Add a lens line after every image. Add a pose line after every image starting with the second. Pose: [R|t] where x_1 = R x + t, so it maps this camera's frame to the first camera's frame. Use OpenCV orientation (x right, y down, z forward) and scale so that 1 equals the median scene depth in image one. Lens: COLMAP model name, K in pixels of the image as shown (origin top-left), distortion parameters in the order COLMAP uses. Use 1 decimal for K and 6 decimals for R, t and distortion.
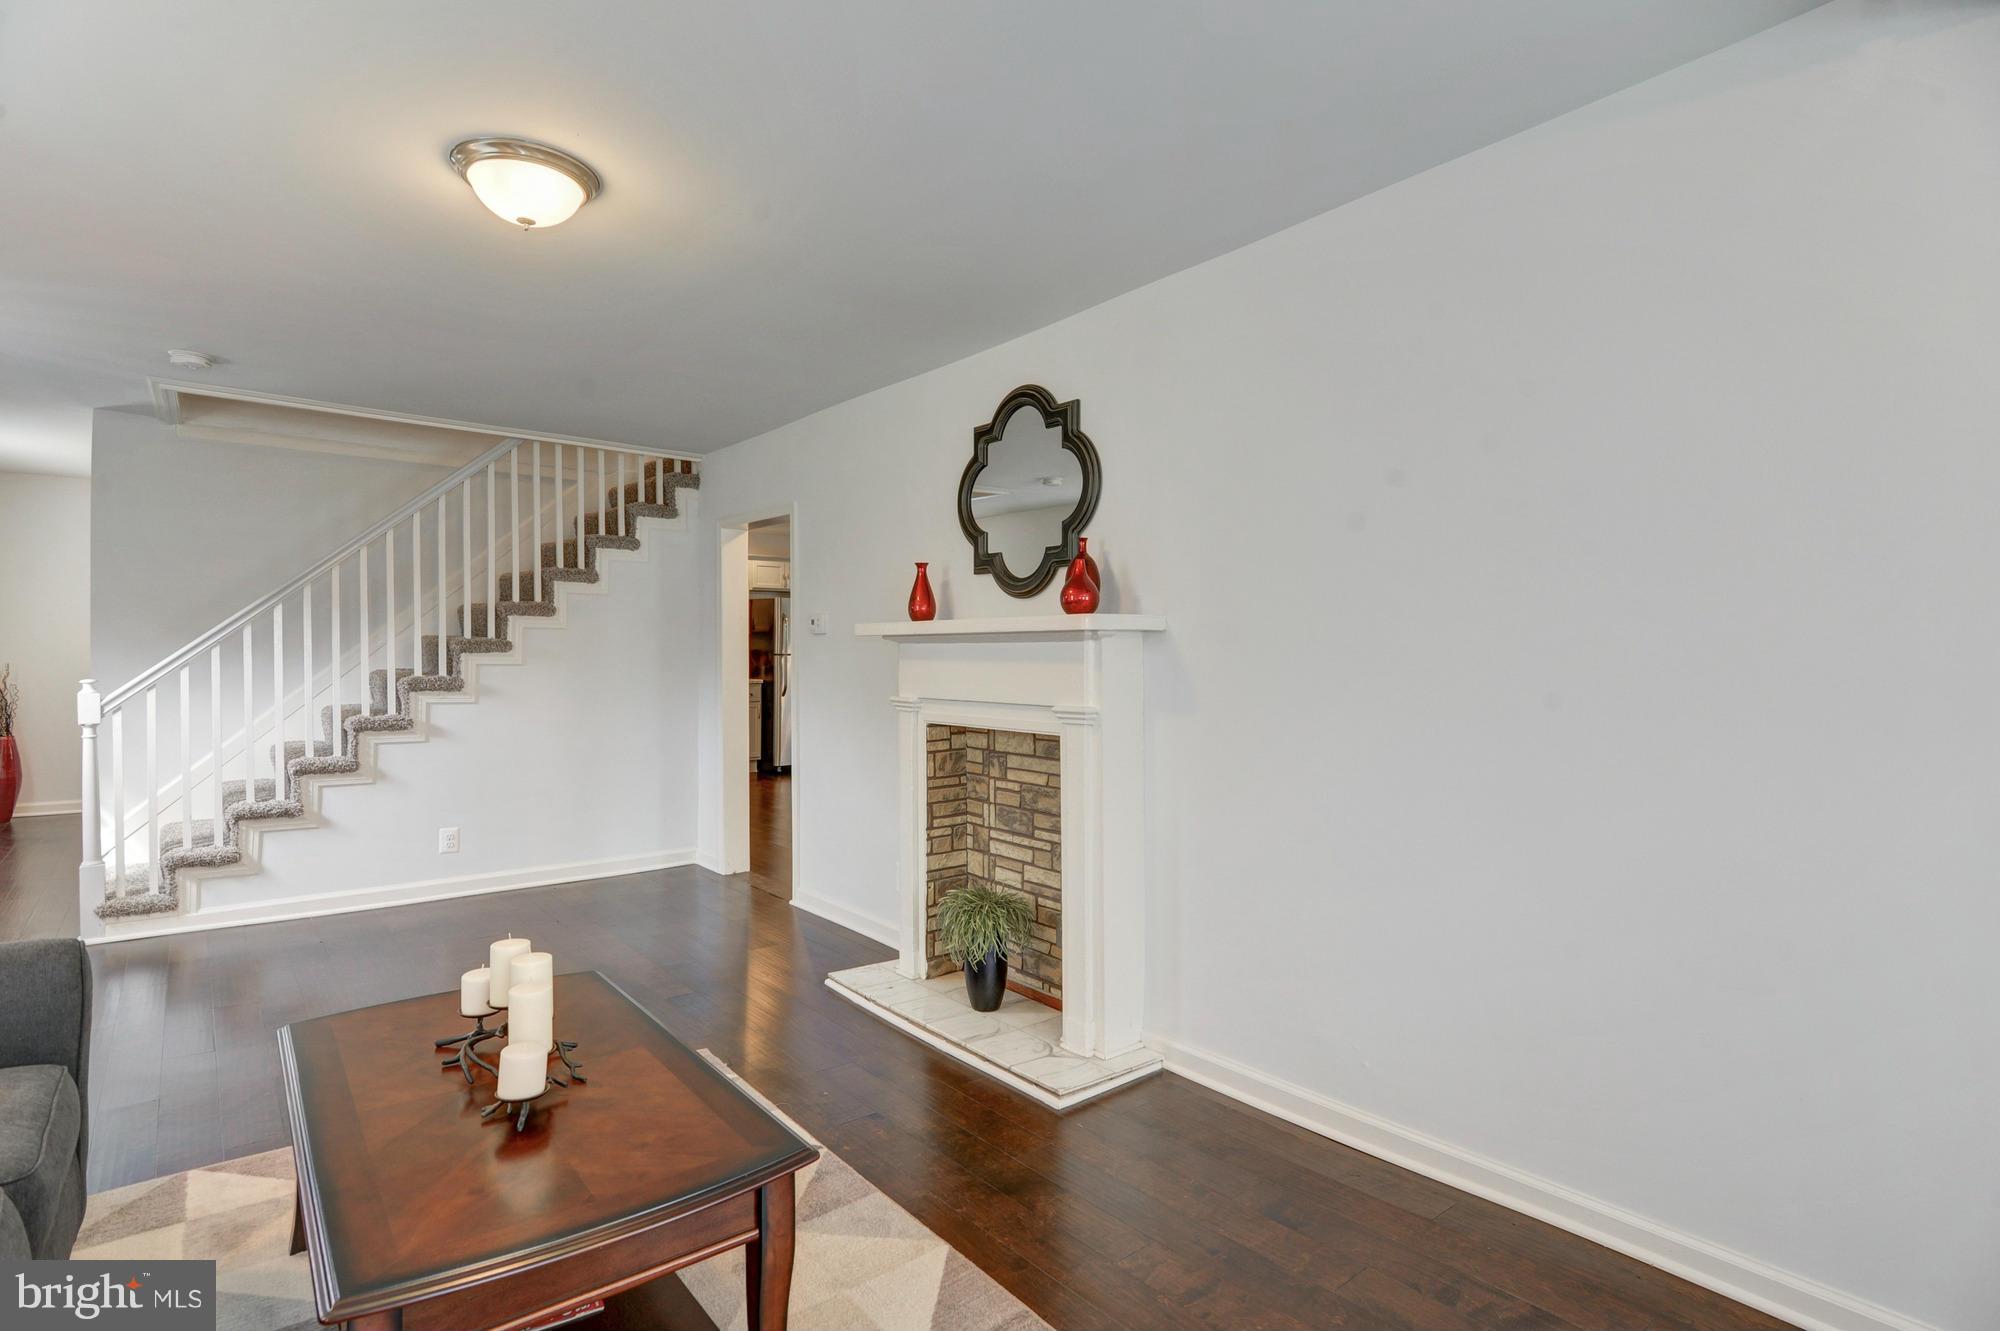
lens RADIAL K [[995.5, 0, 985.4], [0, 995.5, 650.4], [0, 0, 1]] dist [-0.001889, -0.002063]
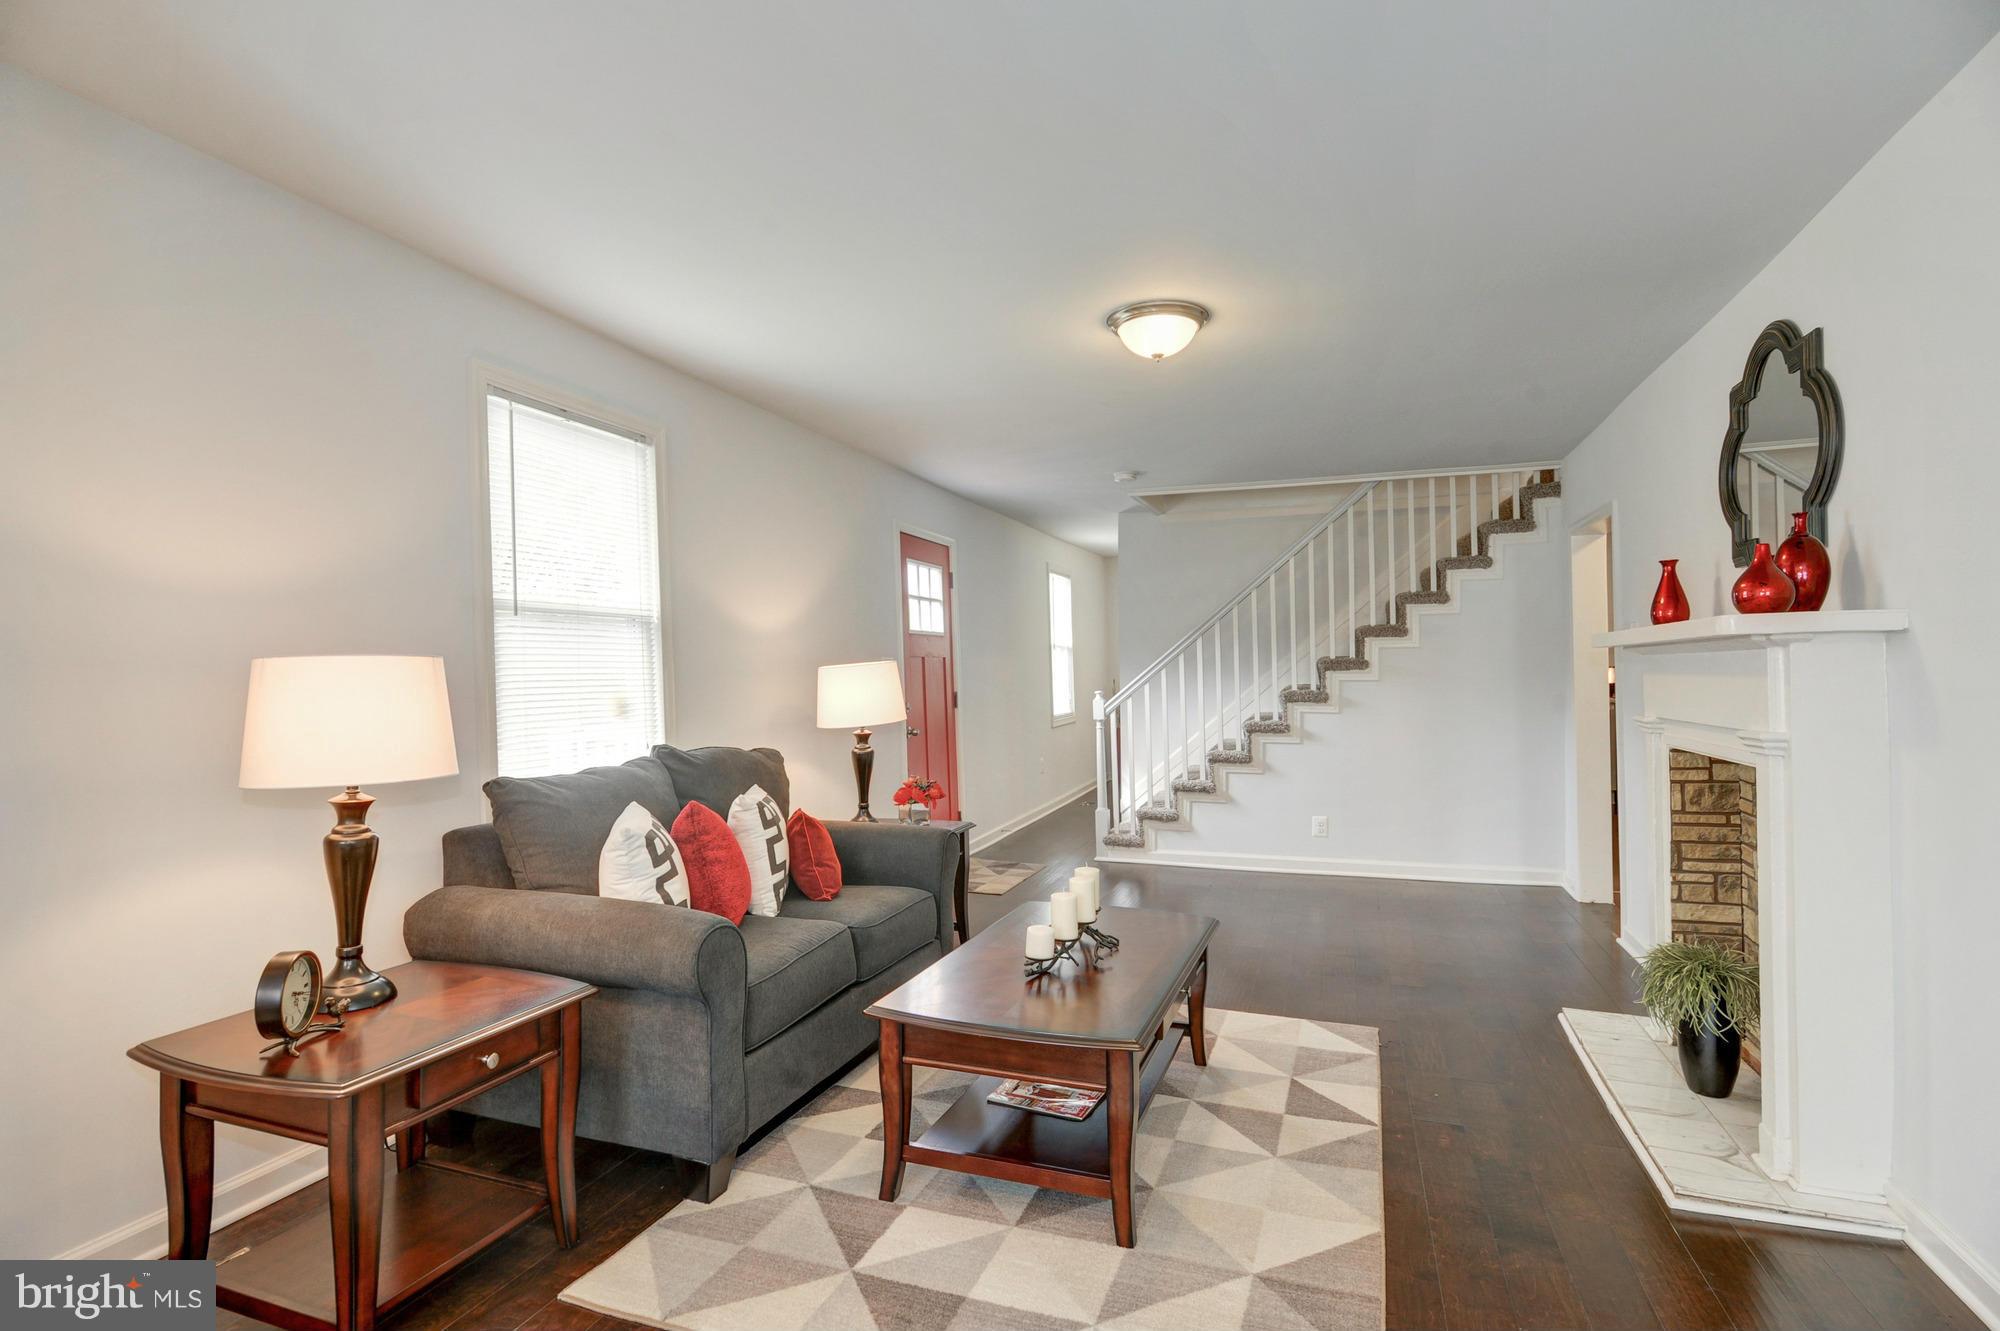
lens RADIAL K [[976.0, 0, 996.1], [0, 976.0, 673.2], [0, 0, 1]] dist [-0.001399, 0.002205]
pose [[0.525055, -0.009258, -0.851018, 0.346989], [0.014997, 0.999886, -0.001625, 0.001696], [0.850936, -0.011910, 0.525134, 0.063073]]
